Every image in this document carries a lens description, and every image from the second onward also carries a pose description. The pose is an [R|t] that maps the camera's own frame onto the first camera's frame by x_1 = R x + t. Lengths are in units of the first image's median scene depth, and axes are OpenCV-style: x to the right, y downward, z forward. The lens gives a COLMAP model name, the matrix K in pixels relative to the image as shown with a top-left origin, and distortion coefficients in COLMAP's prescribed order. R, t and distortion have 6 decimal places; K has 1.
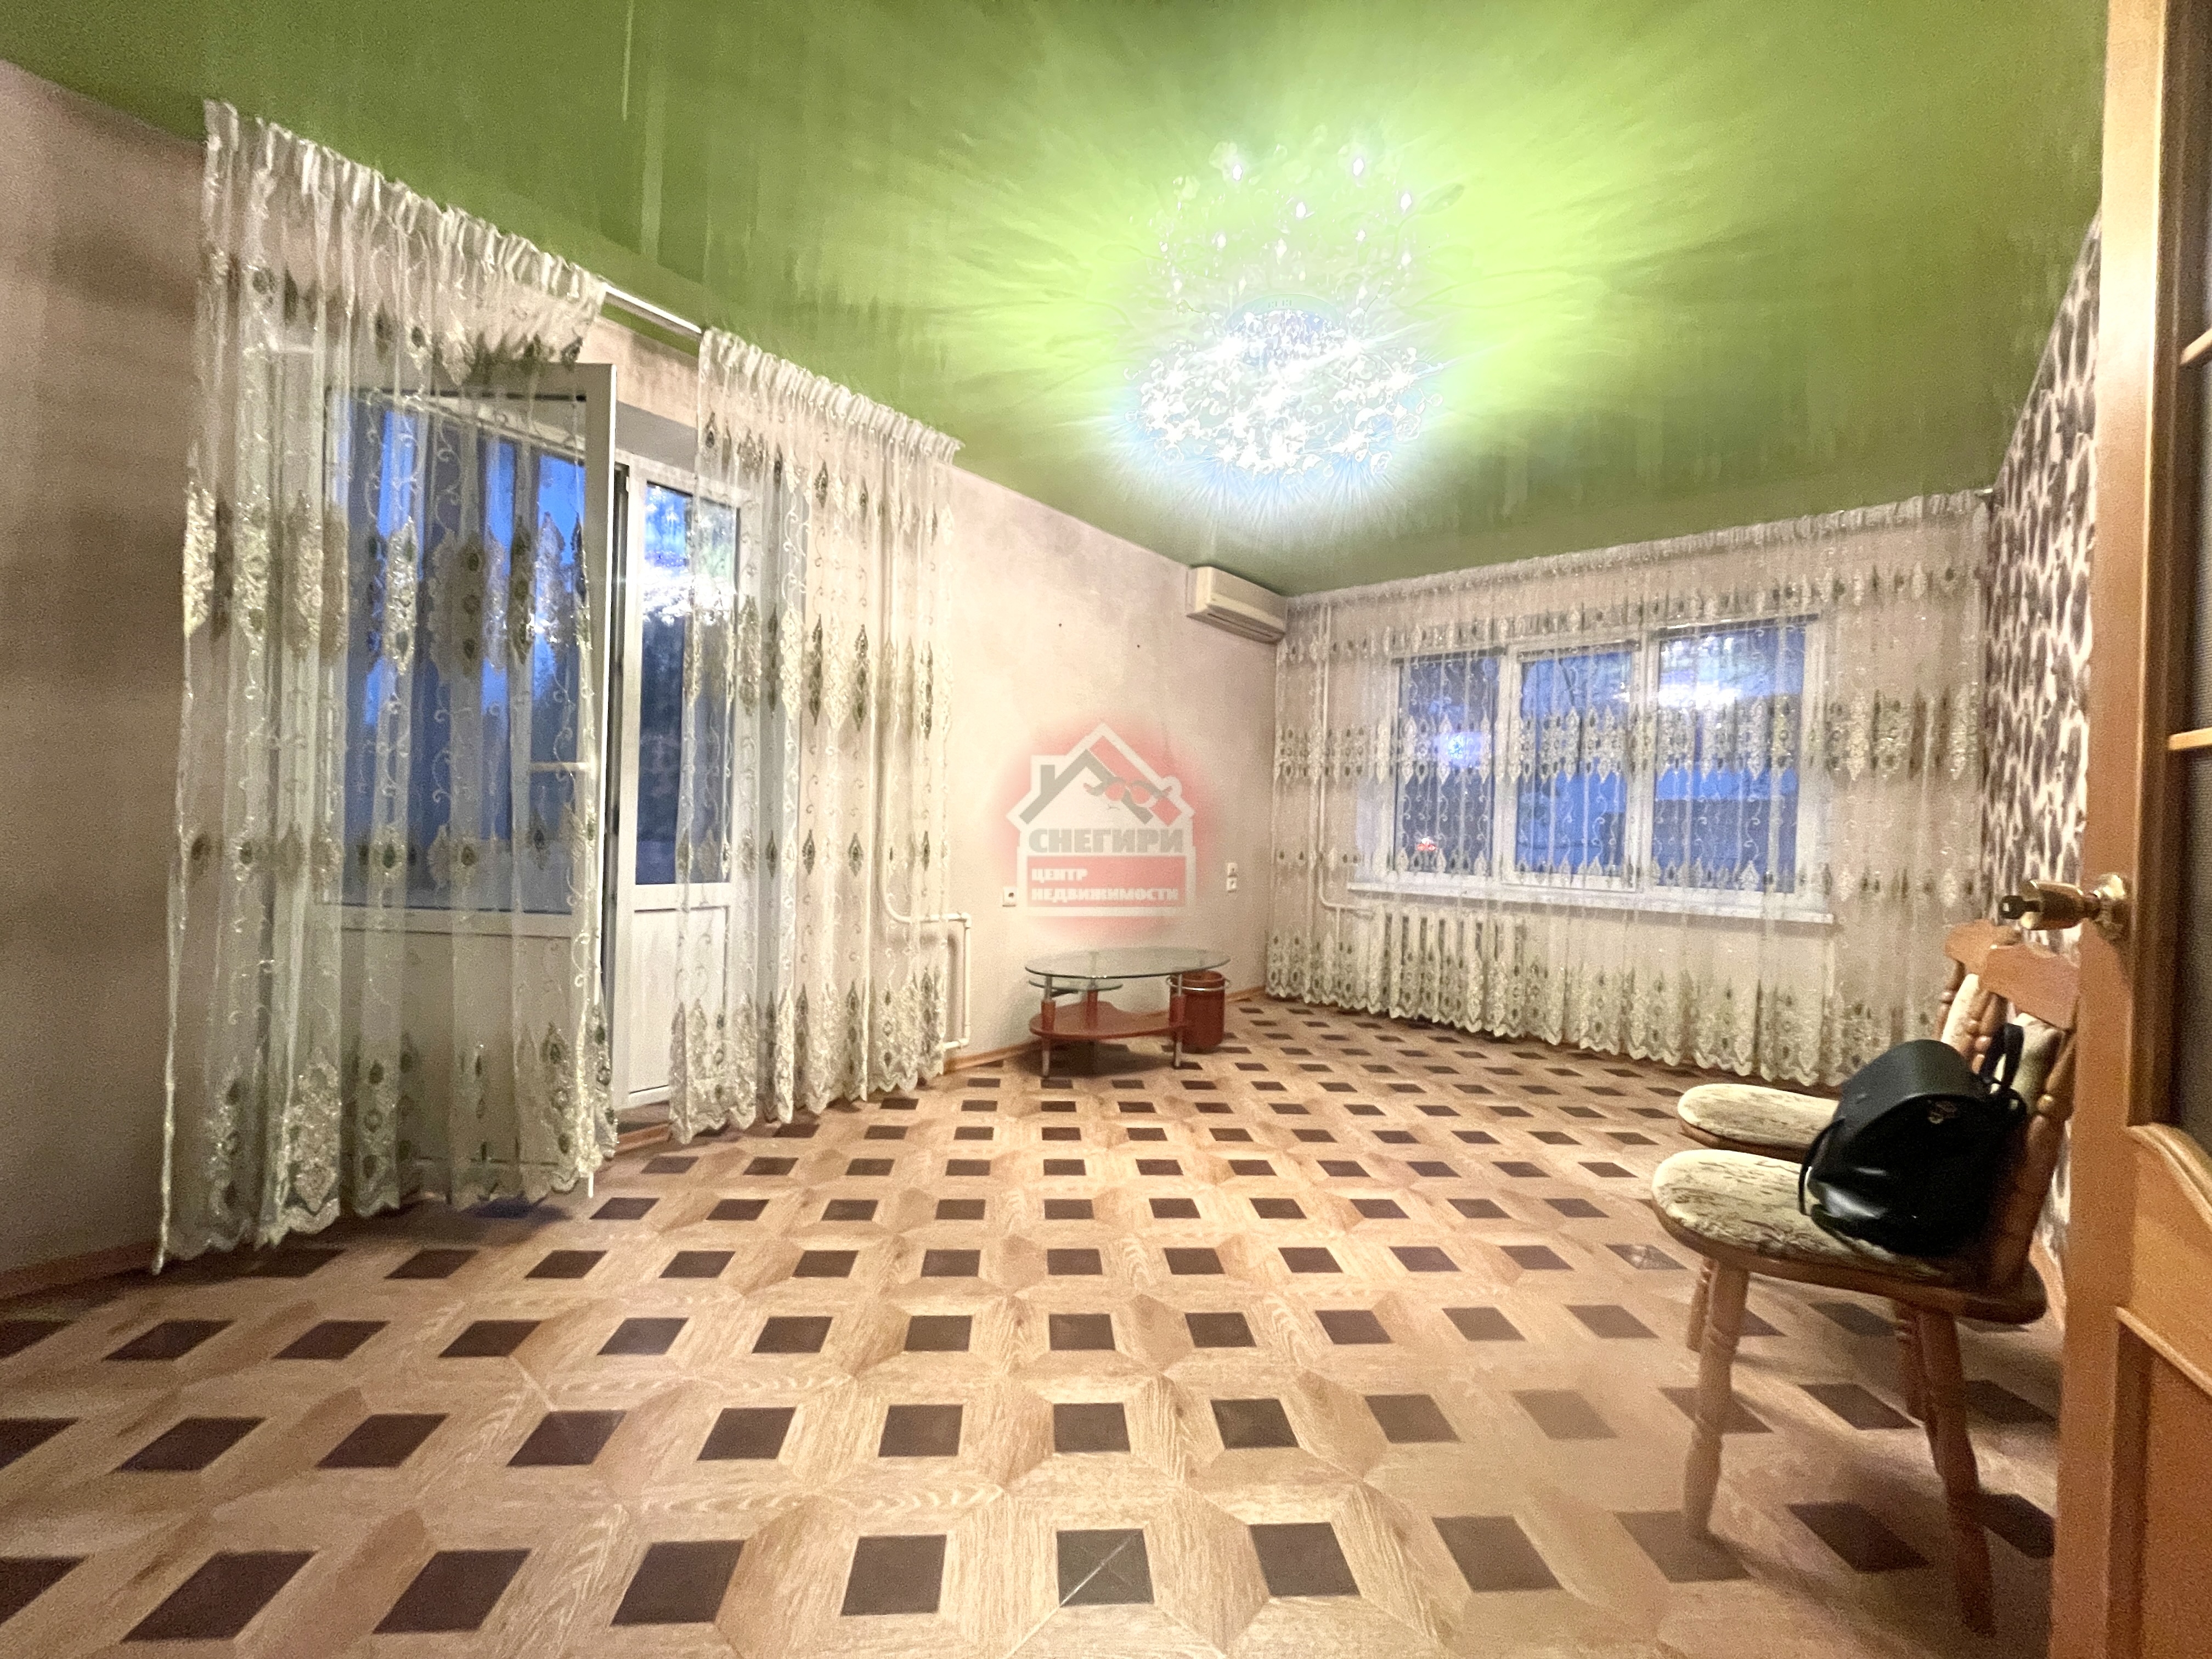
lens RADIAL K [[878.9, 0, 1110.5], [0, 878.9, 832.2], [0, 0, 1]] dist [-0.001189, -0.000266]
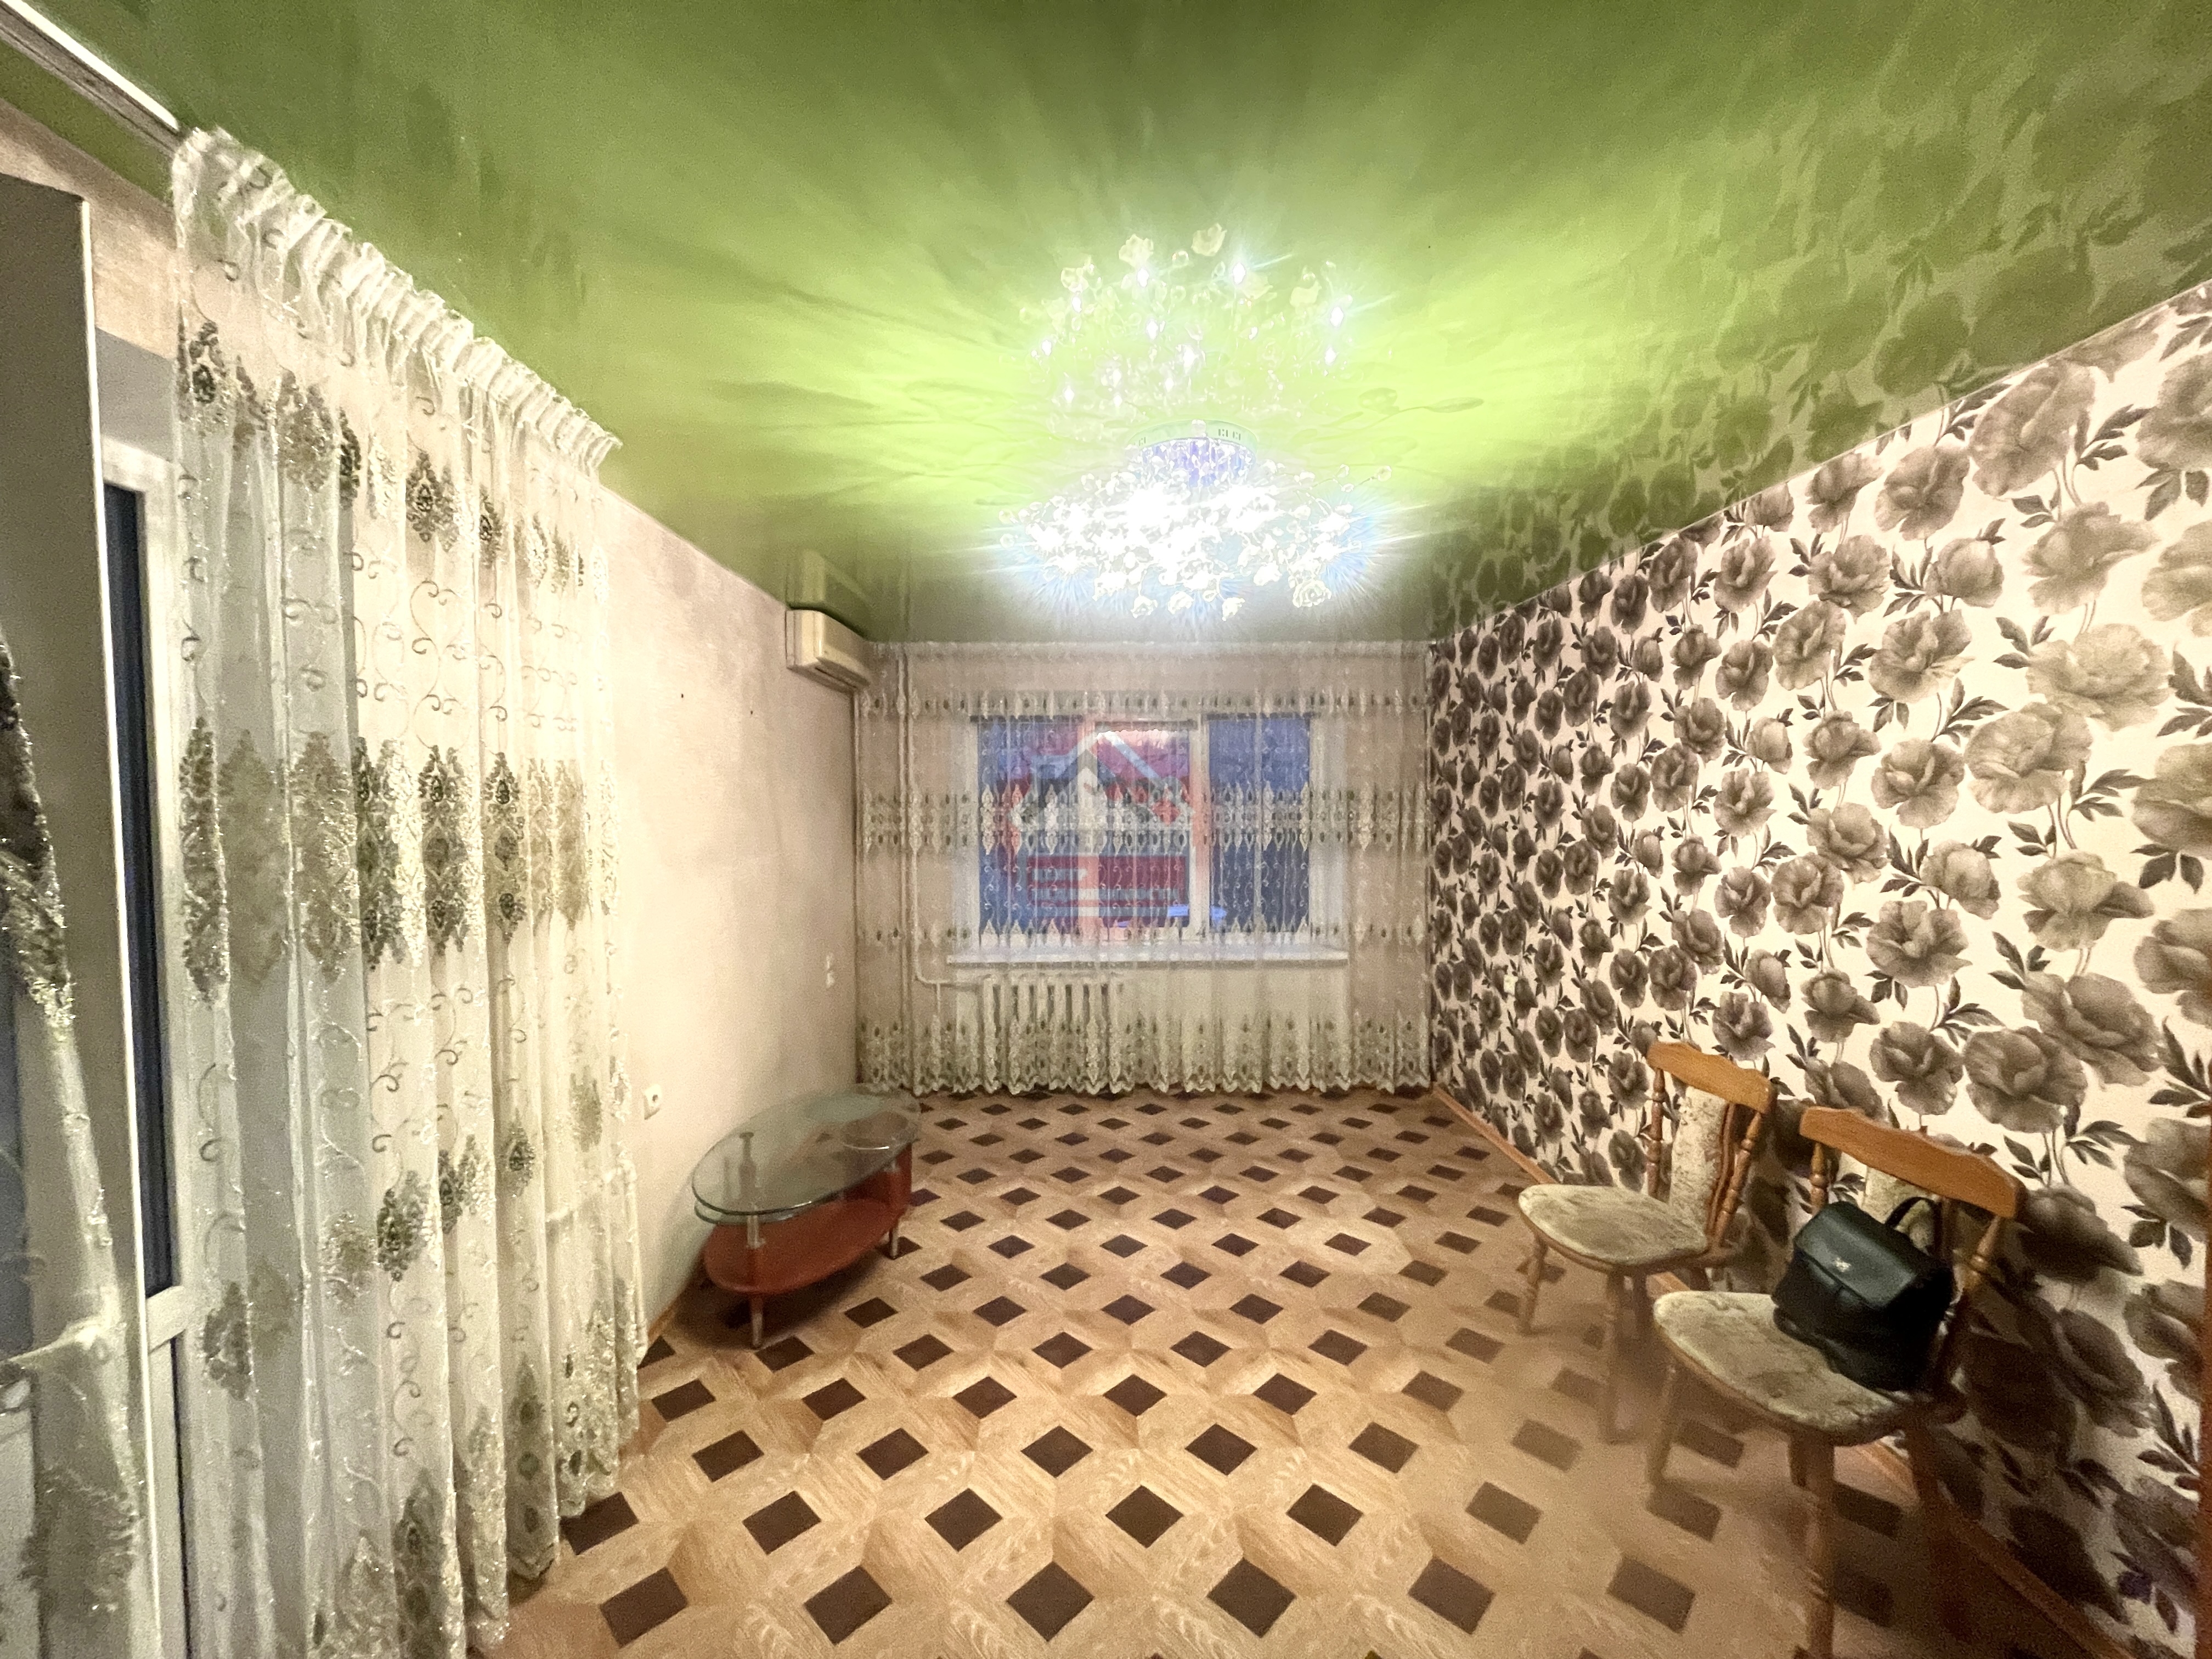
lens RADIAL K [[877.6, 0, 1092.8], [0, 877.6, 834.5], [0, 0, 1]] dist [0.000039, -0.002753]
pose [[0.759364, -0.061647, 0.647740, -0.339072], [0.034384, 0.997913, 0.054665, -0.190905], [-0.649757, -0.019239, 0.759898, 0.309387]]
